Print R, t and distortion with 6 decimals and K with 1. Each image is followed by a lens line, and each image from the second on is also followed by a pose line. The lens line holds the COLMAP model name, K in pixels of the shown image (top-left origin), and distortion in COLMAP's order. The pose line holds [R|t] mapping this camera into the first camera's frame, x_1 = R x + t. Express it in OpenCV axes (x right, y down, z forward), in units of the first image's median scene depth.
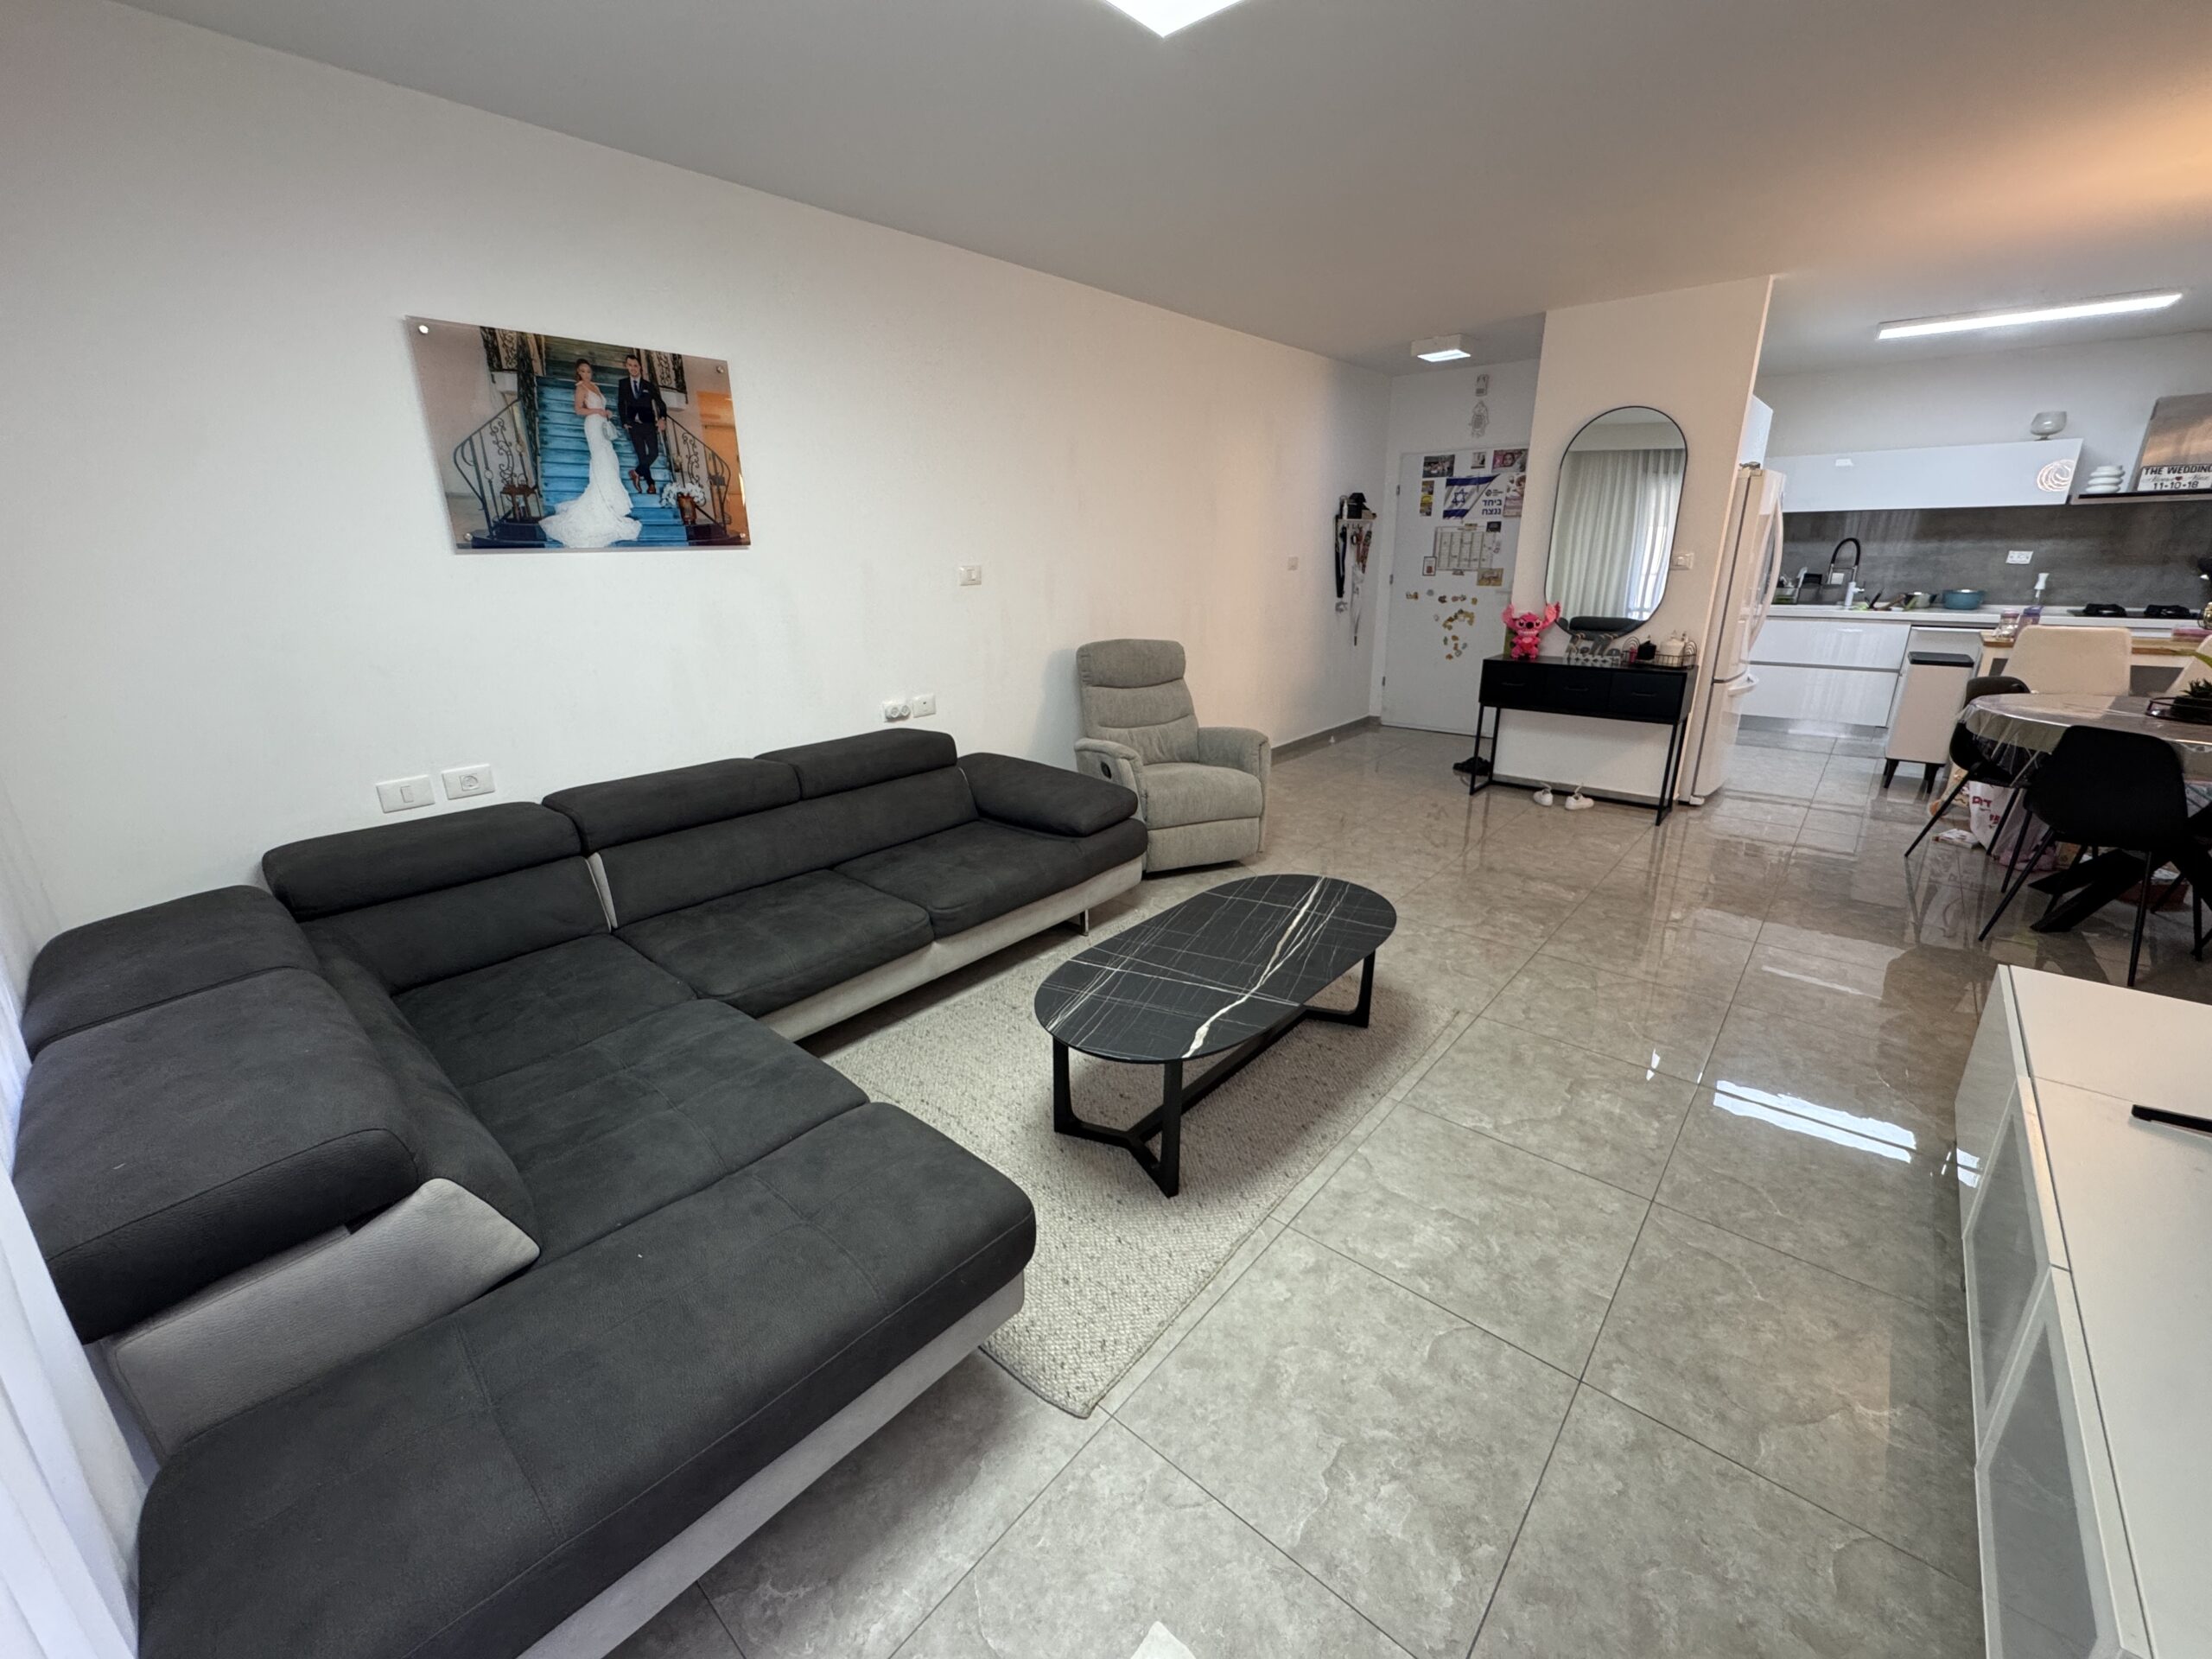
lens RADIAL K [[891.5, 0, 1107.3], [0, 891.5, 817.2], [0, 0, 1]] dist [-0.001958, -0.000078]
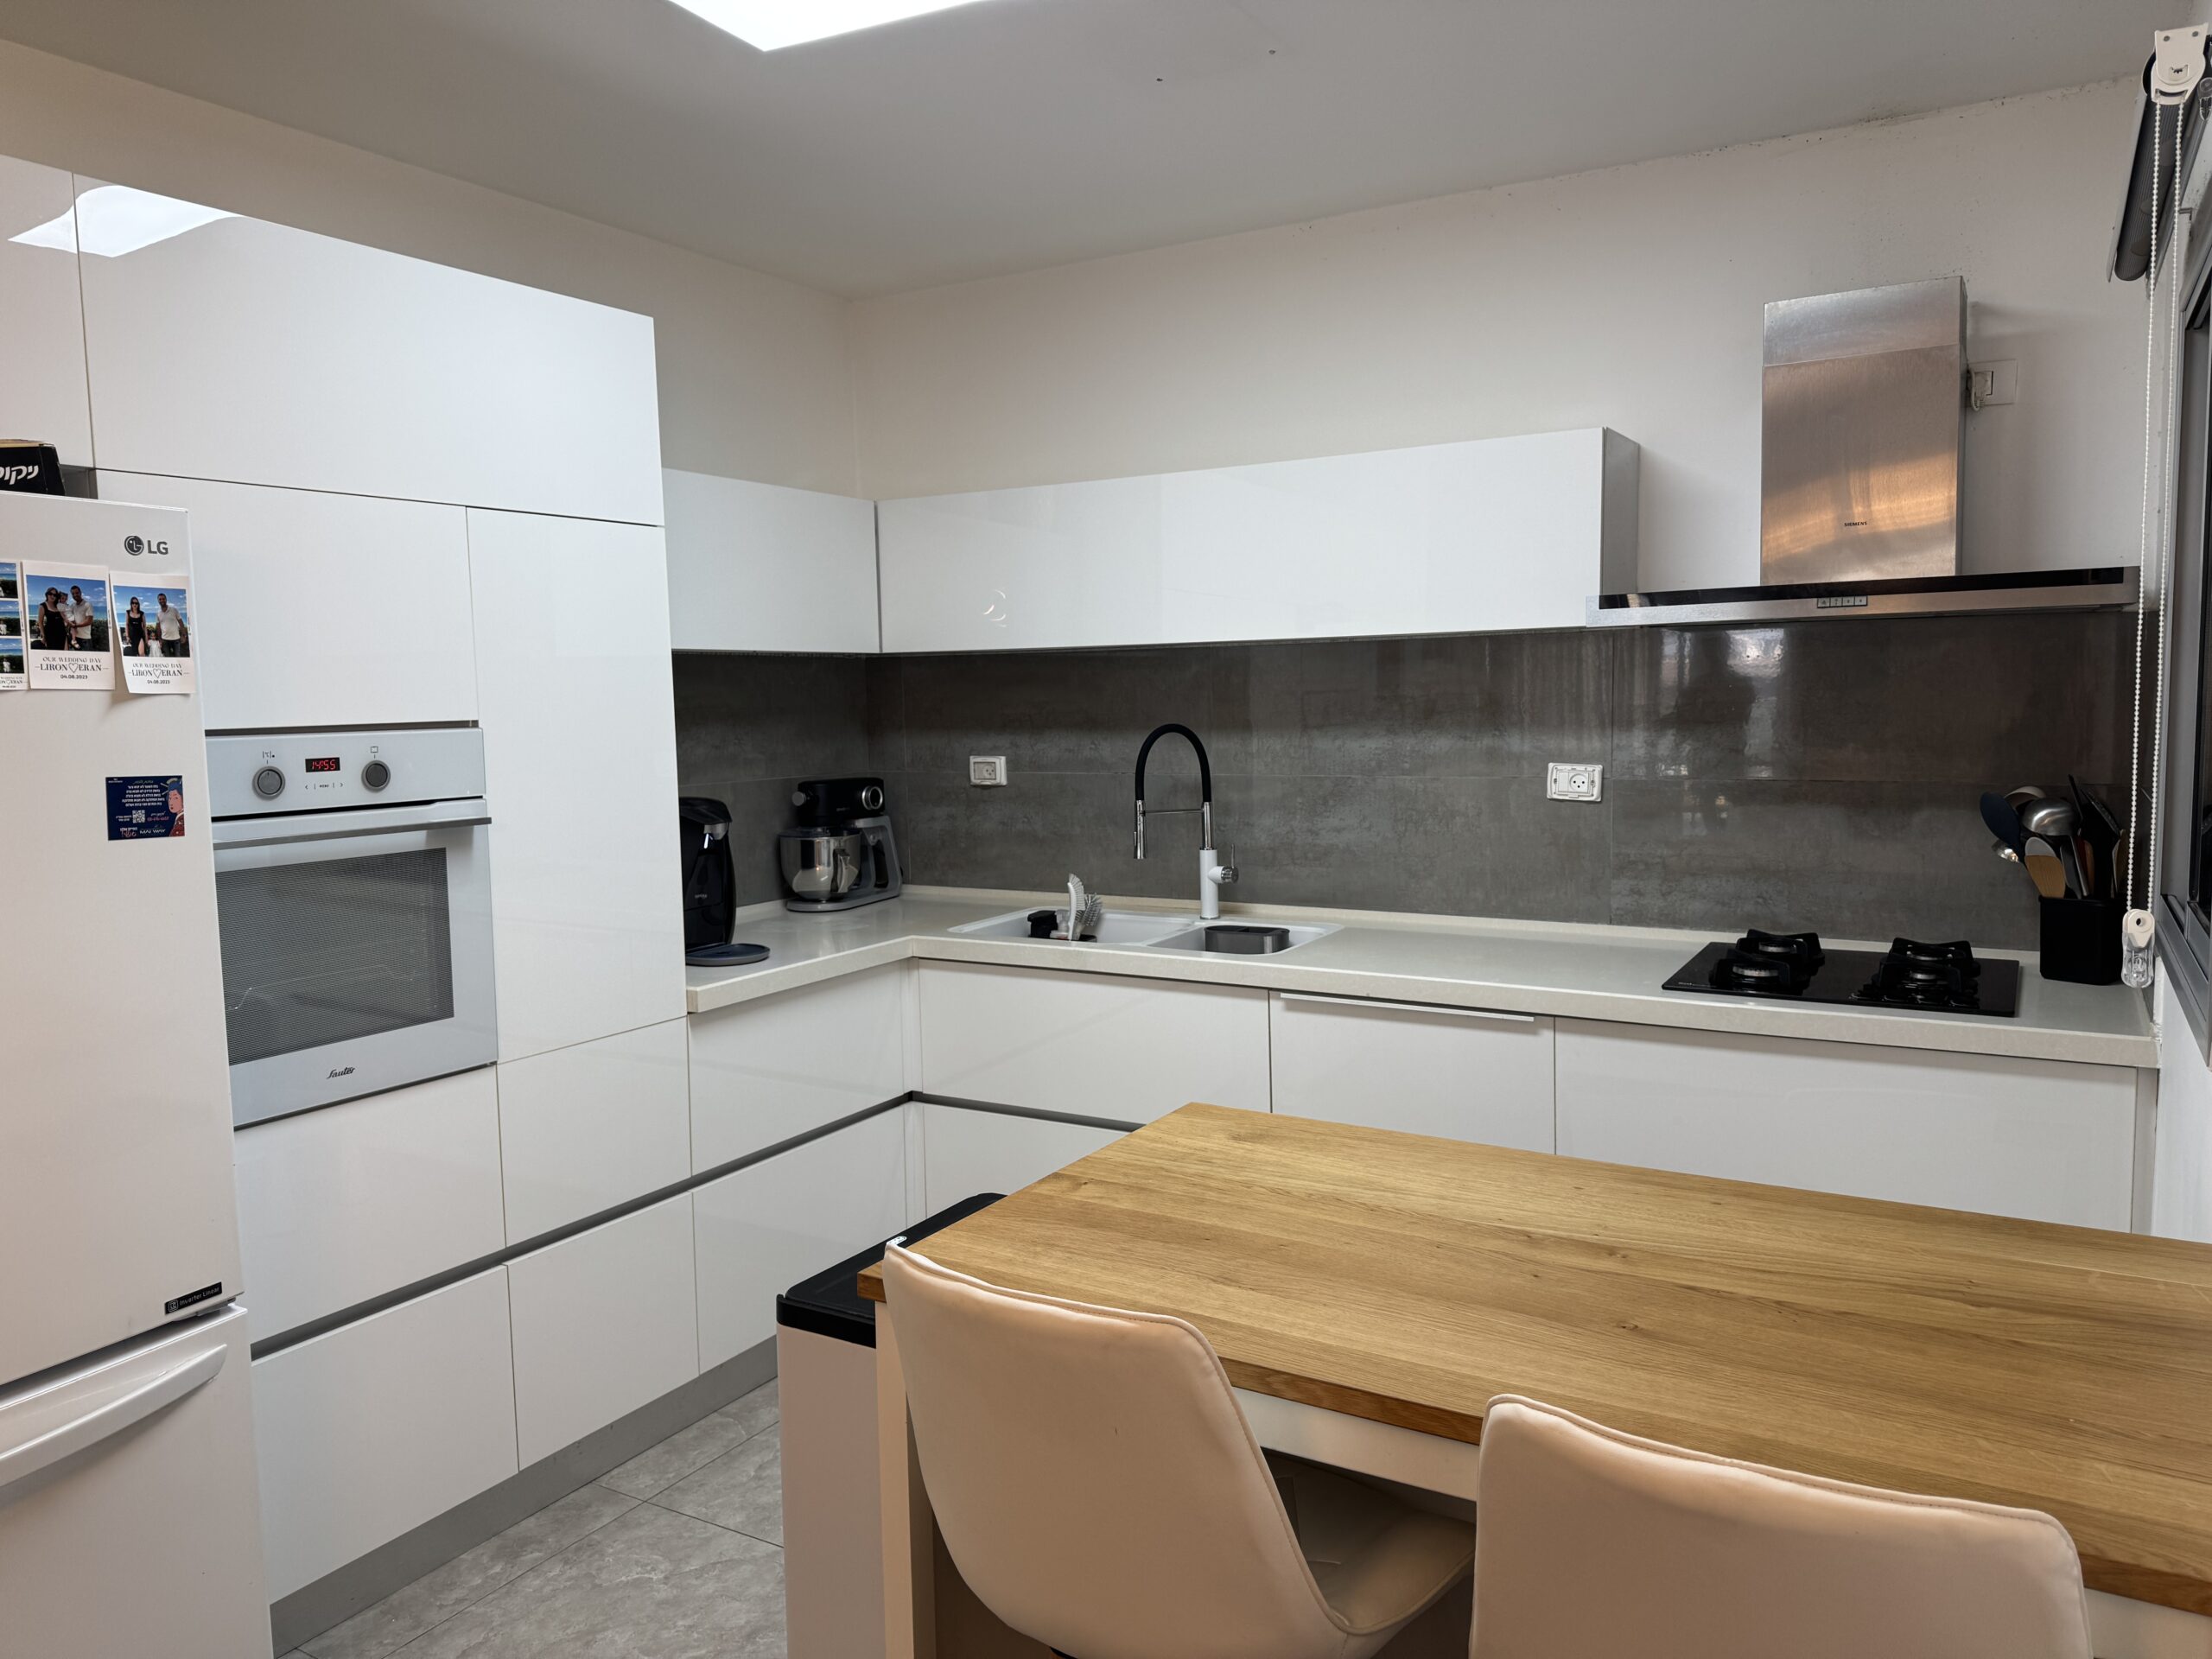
lens RADIAL K [[1497.1, 0, 1127.9], [0, 1497.1, 825.1], [0, 0, 1]] dist [0.025370, -0.069665]
pose [[0.984249, -0.019344, 0.175726, 0.820139], [0.054530, 0.978748, -0.197682, -0.189575], [-0.168168, 0.204151, 0.964387, 0.536601]]
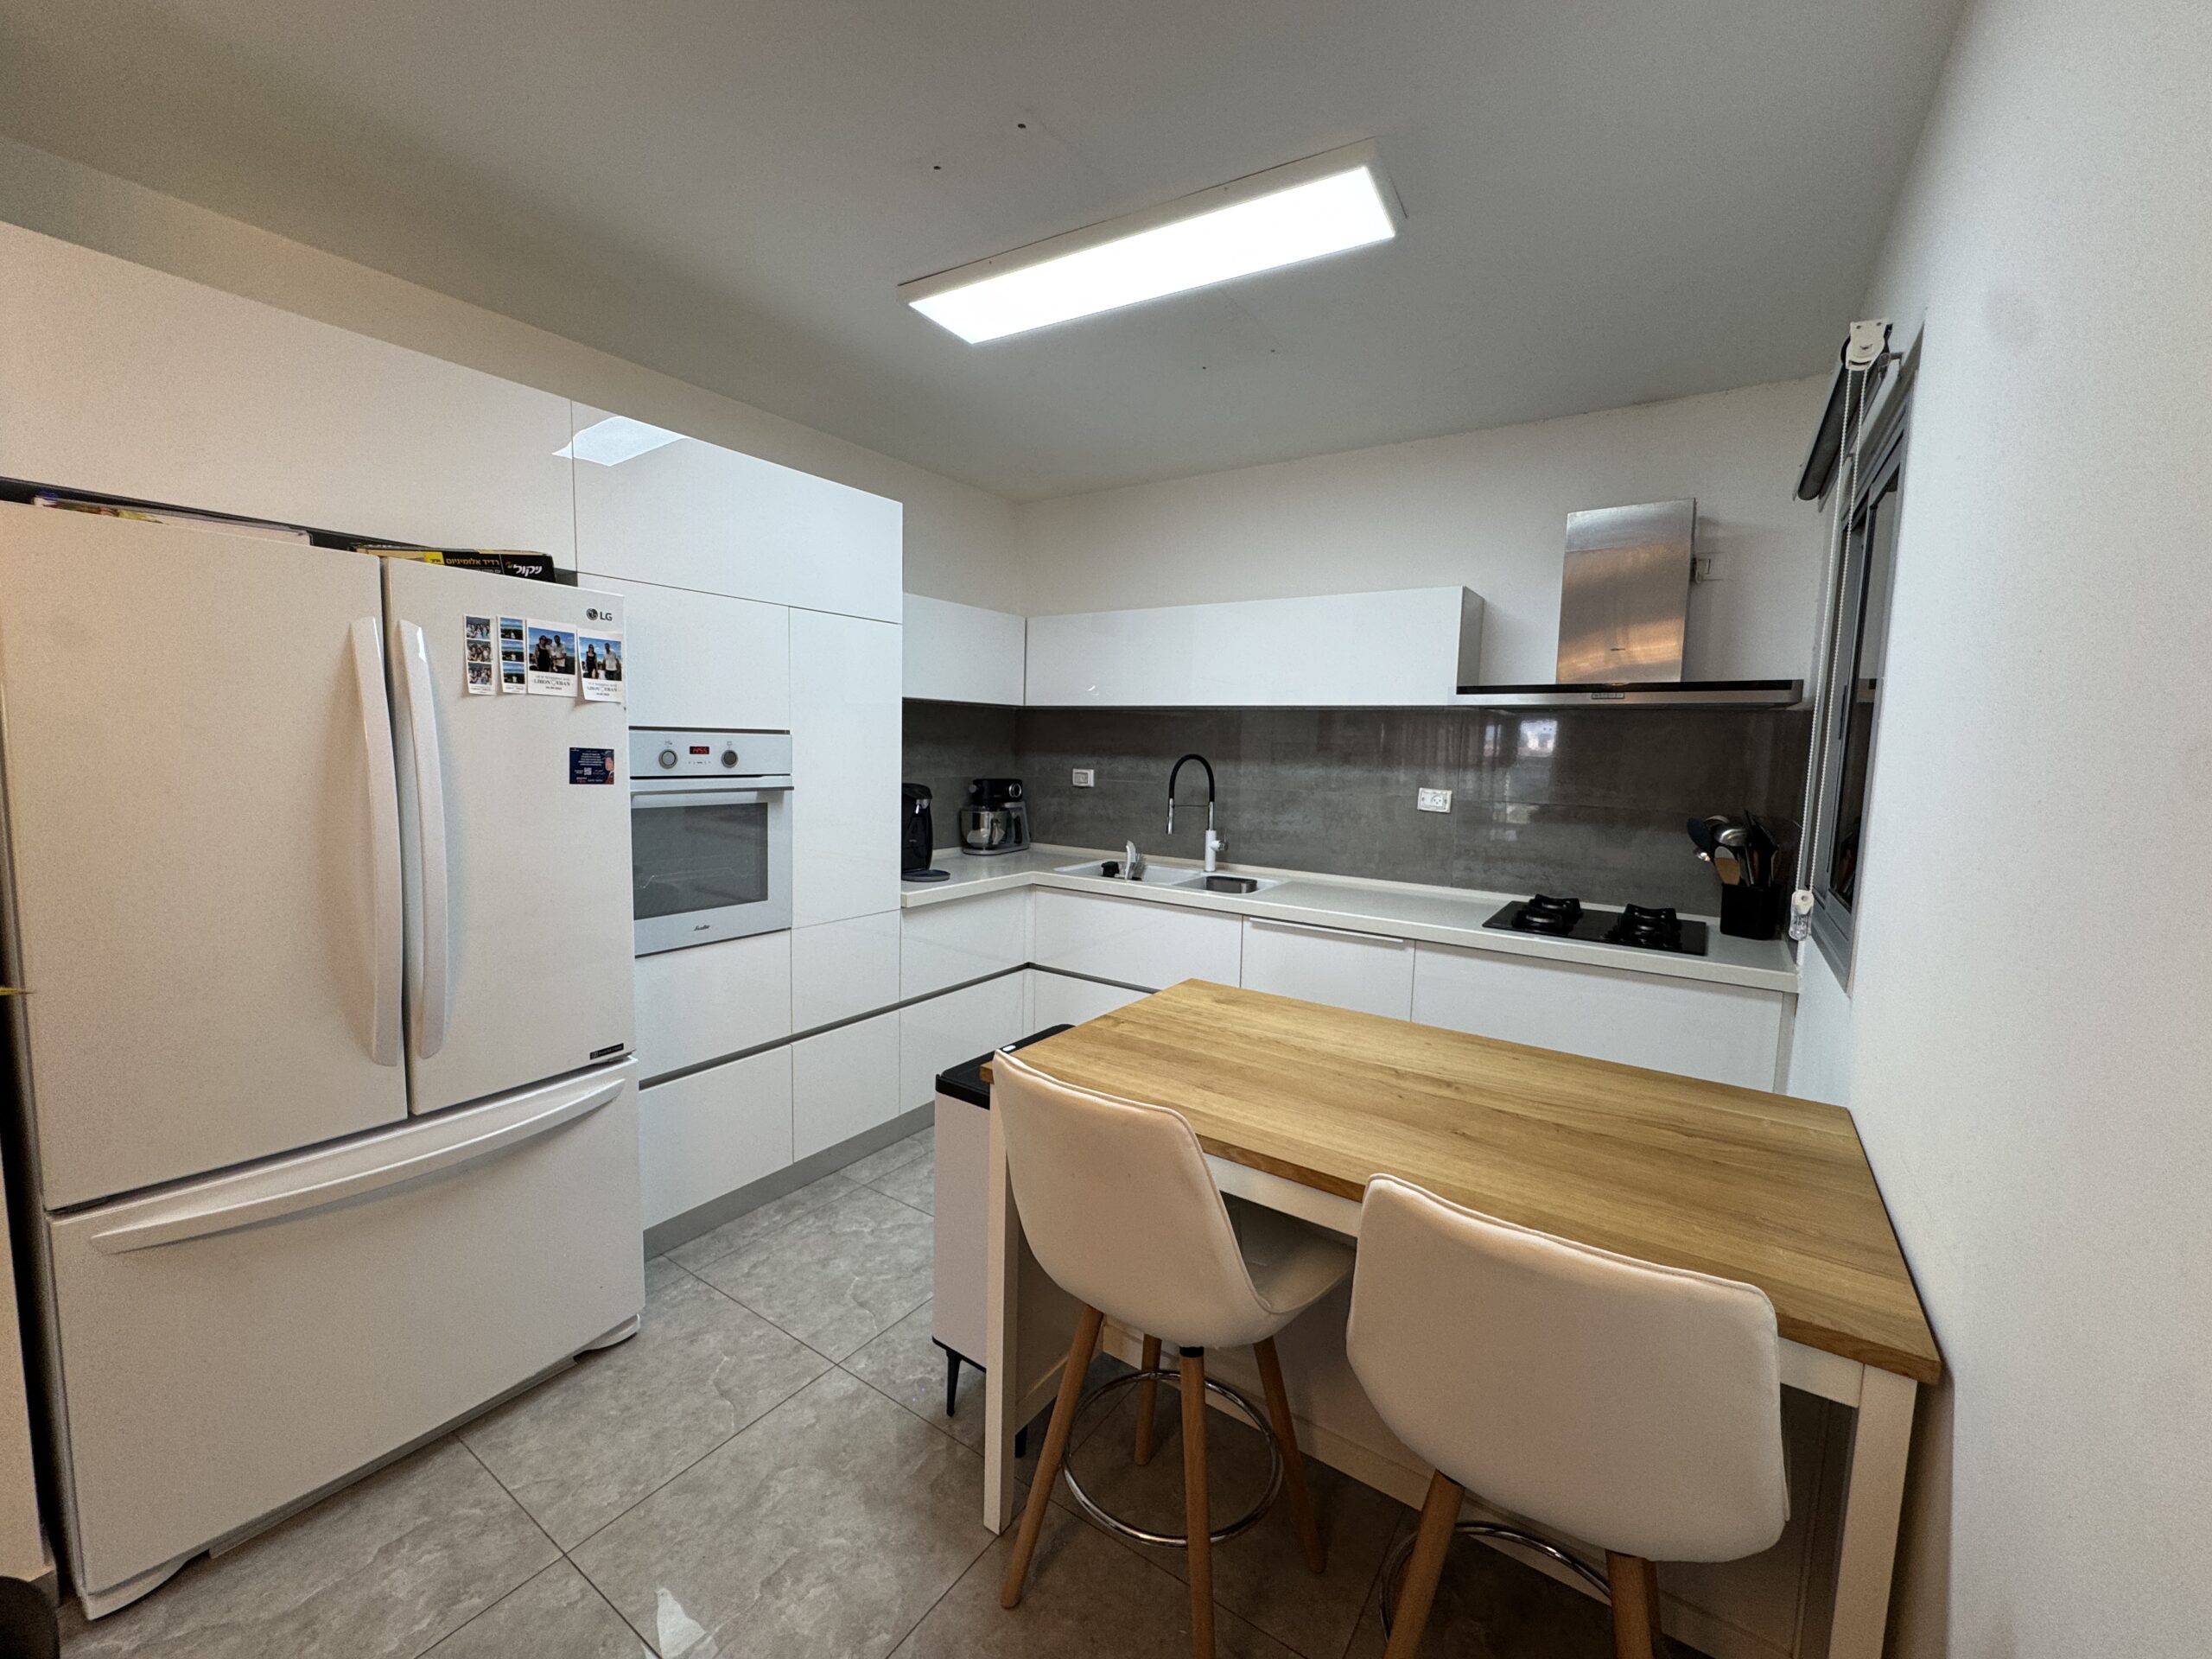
lens RADIAL K [[859.9, 0, 1106.0], [0, 859.9, 829.5], [0, 0, 1]] dist [-0.035902, -0.000165]
pose [[0.993830, 0.031168, 0.106445, 0.825880], [-0.010711, 0.982189, -0.187592, -0.188158], [-0.110396, 0.185294, 0.976462, 0.556989]]
